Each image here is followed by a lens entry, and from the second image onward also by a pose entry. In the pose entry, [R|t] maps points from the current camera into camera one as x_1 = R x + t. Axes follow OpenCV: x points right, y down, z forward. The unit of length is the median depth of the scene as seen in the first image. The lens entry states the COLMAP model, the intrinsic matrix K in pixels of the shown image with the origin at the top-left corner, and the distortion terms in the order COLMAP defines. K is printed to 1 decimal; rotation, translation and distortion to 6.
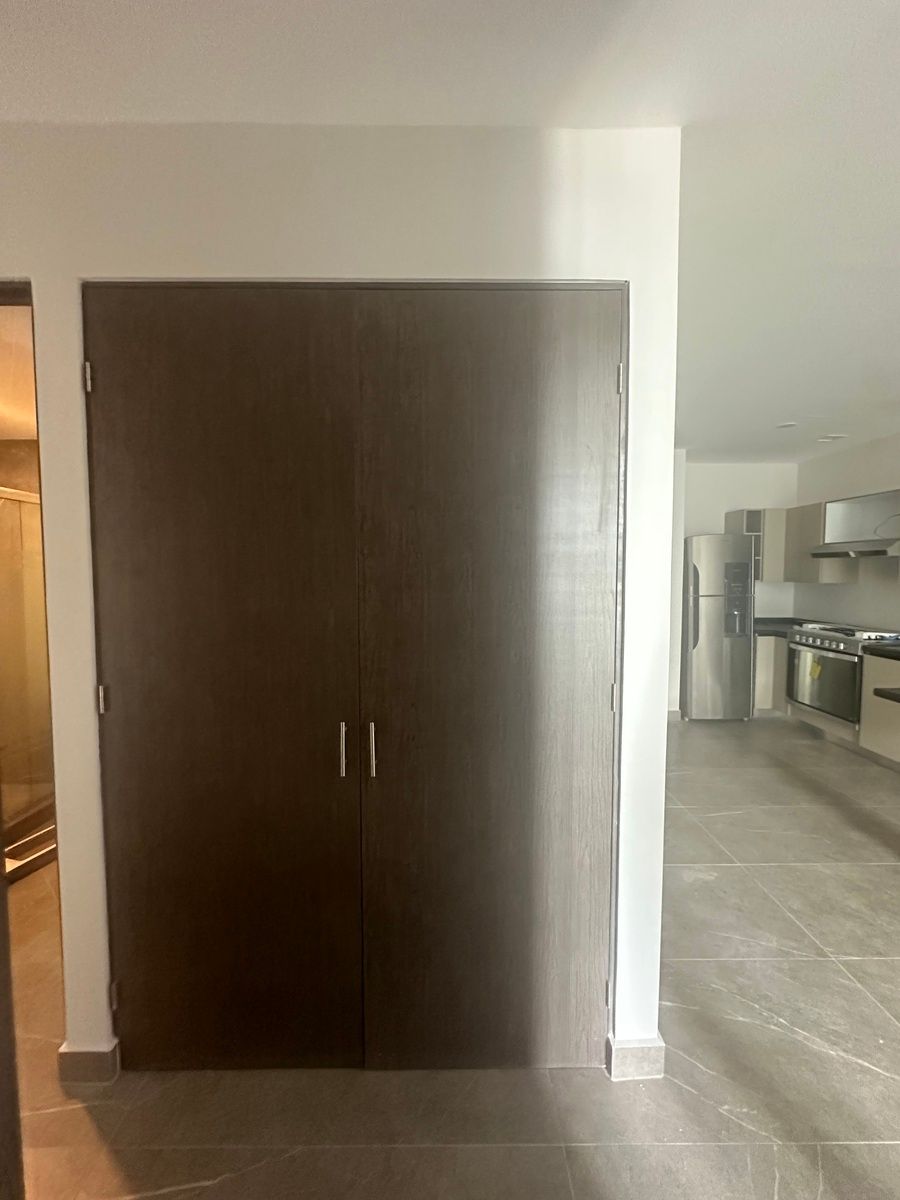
lens RADIAL K [[481.8, 0, 450.0], [0, 481.8, 600.0], [0, 0, 1]] dist [-0.004740, 0.000205]
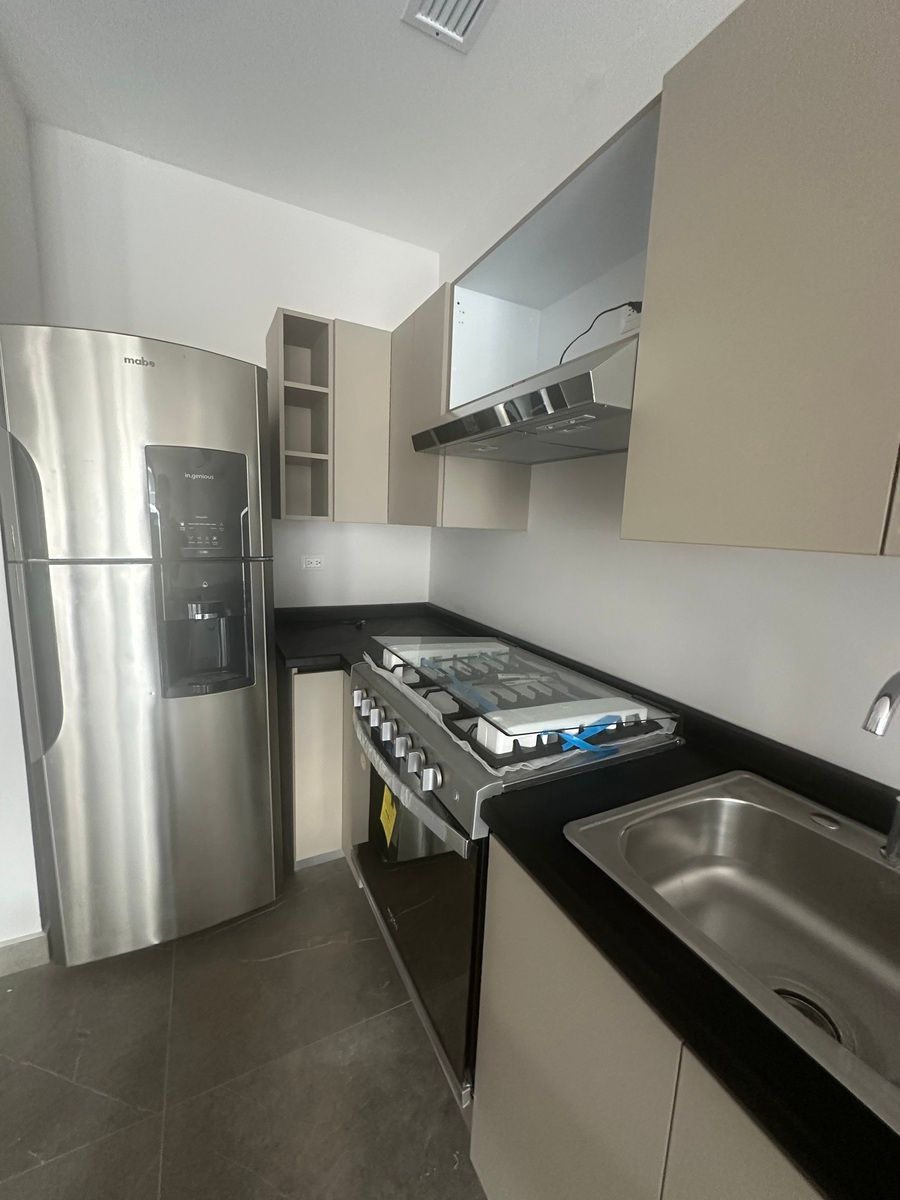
lens RADIAL K [[481.8, 0, 450.0], [0, 481.8, 600.0], [0, 0, 1]] dist [-0.004740, 0.000205]
pose [[0.894583, -0.029814, 0.445907, 0.620013], [-0.018131, 0.994529, 0.102871, -0.019070], [-0.446535, -0.100112, 0.889148, 0.677459]]
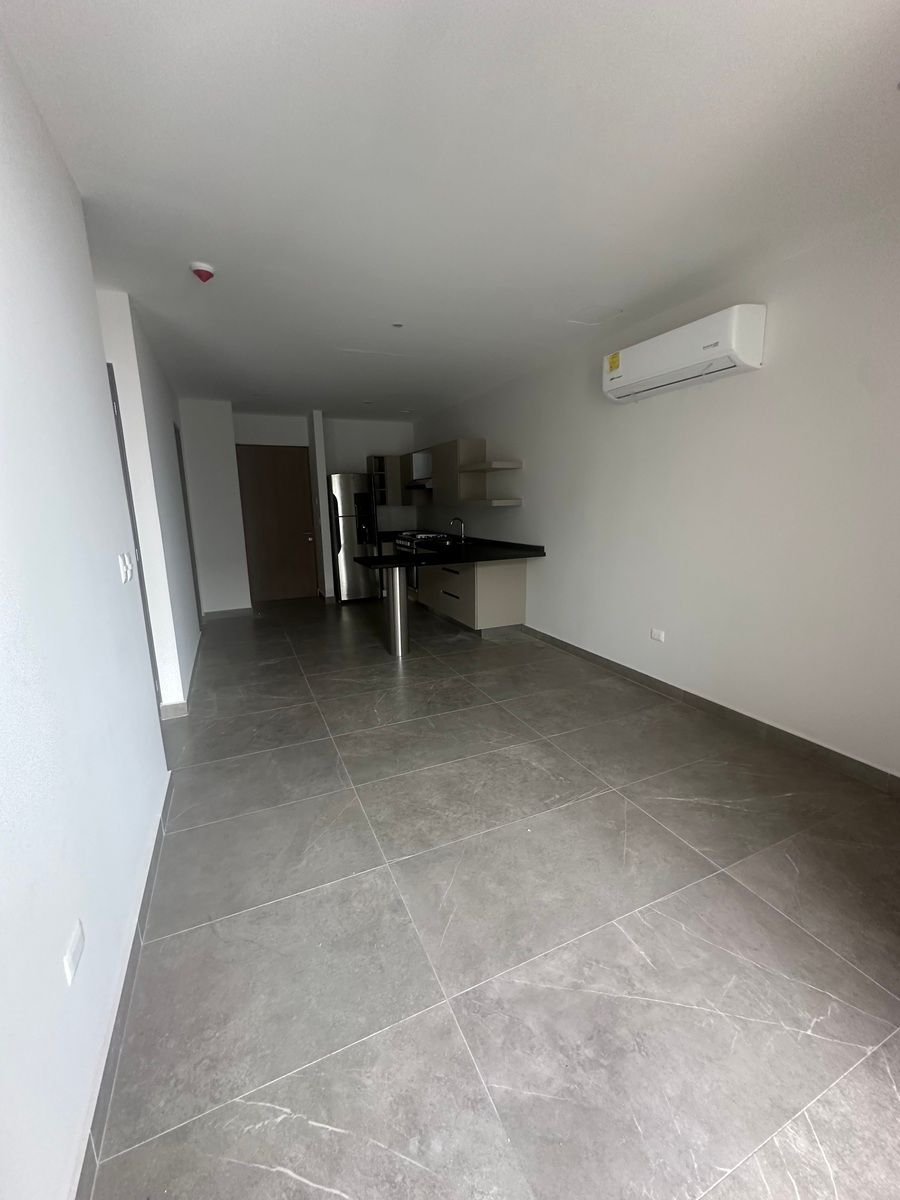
lens RADIAL K [[481.8, 0, 450.0], [0, 481.8, 600.0], [0, 0, 1]] dist [-0.004740, 0.000205]
pose [[0.917412, -0.097326, 0.385853, 0.247744], [0.043007, 0.988200, 0.147005, 0.043031], [-0.395607, -0.118269, 0.910773, -0.515436]]
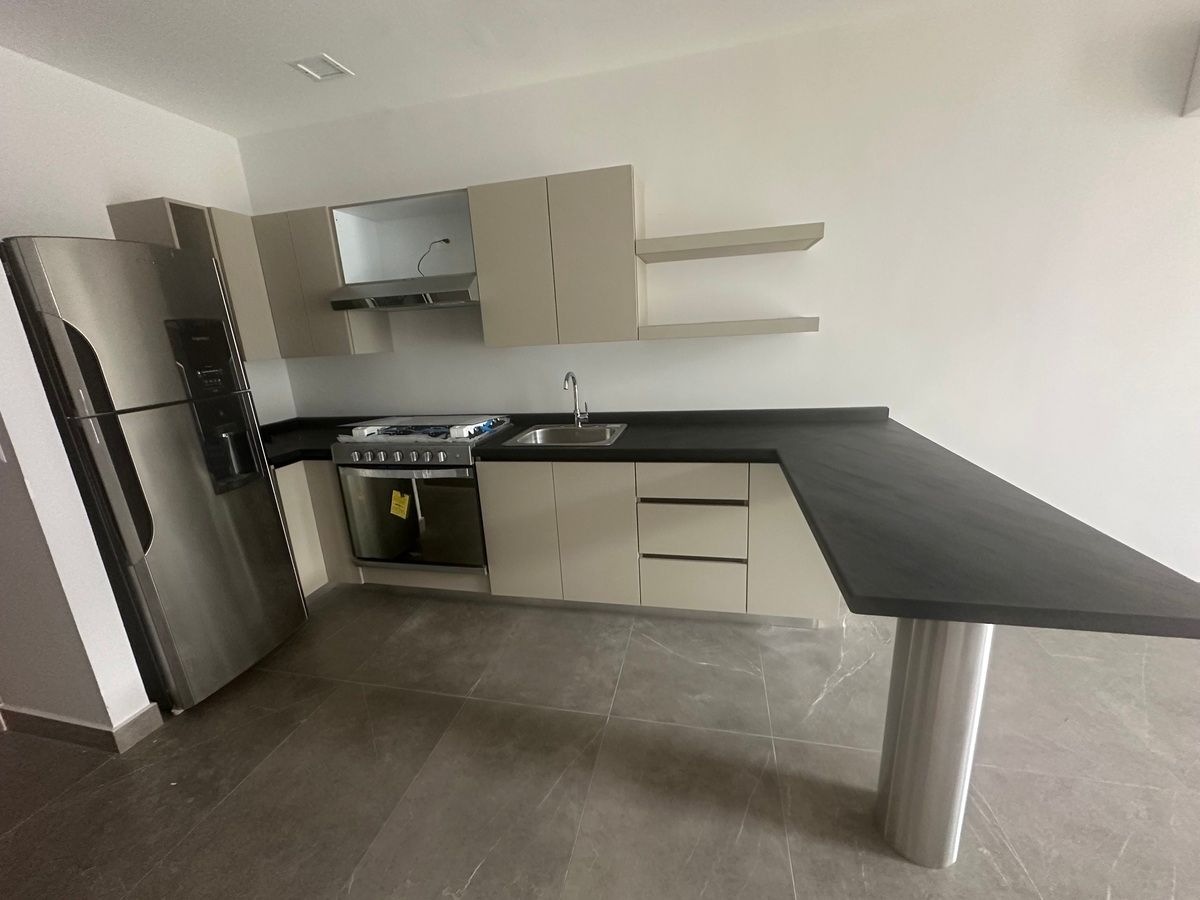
lens RADIAL K [[481.8, 0, 600.0], [0, 481.8, 450.0], [0, 0, 1]] dist [-0.004740, 0.000205]
pose [[0.233198, -0.248495, 0.940143, 0.260881], [0.115487, 0.967033, 0.226957, -0.021627], [-0.965547, 0.055648, 0.254209, 0.568998]]
